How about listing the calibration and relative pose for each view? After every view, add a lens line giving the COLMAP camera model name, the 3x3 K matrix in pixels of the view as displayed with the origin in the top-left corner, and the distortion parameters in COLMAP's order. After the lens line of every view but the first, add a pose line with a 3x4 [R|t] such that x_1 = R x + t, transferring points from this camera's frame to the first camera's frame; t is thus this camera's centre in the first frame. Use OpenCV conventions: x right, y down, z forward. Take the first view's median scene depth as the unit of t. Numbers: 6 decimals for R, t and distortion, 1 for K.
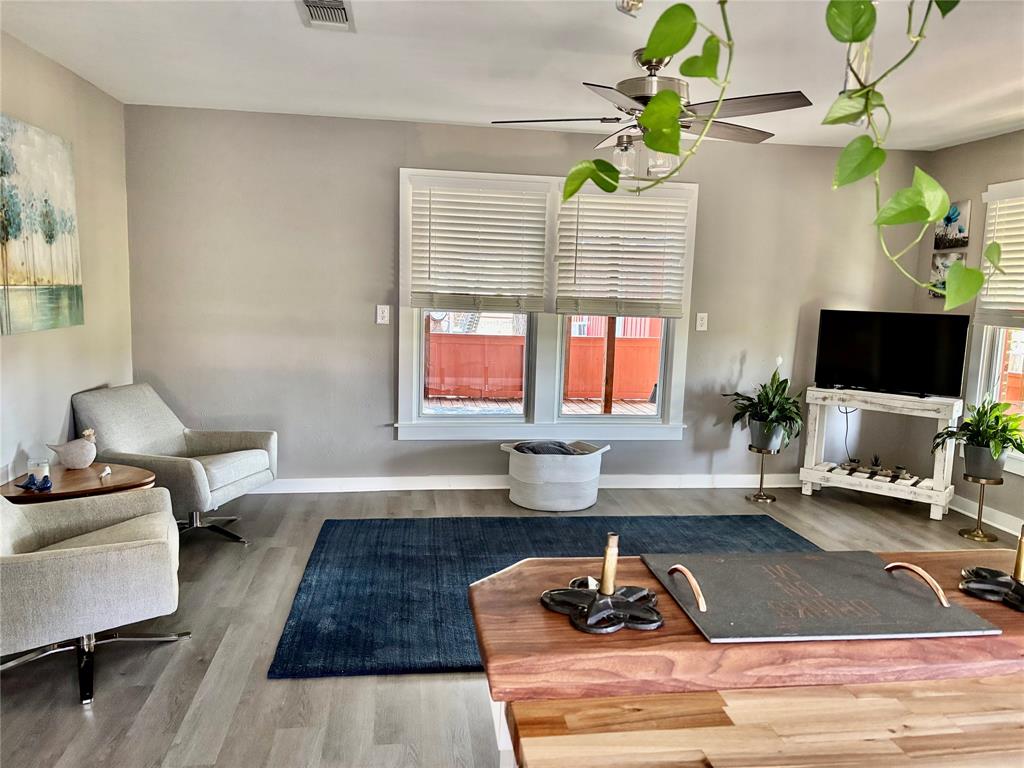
lens RADIAL K [[758.1, 0, 520.8], [0, 758.1, 379.9], [0, 0, 1]] dist [0.034899, -0.053237]
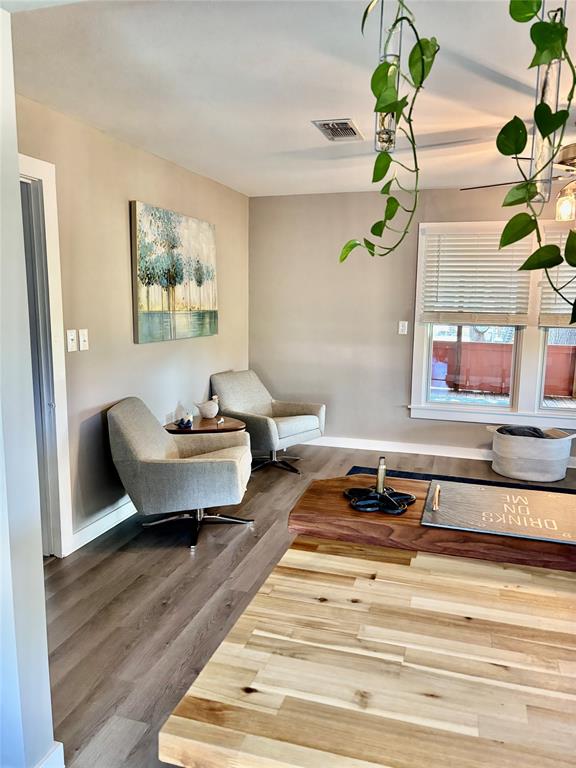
lens RADIAL K [[568.6, 0, 288.5], [0, 568.6, 384.8], [0, 0, 1]] dist [0.034899, -0.053237]
pose [[0.894697, 0.043921, -0.444510, 0.132536], [-0.038813, 0.999034, 0.020591, 0.008316], [0.444985, -0.001170, 0.895537, -0.055940]]
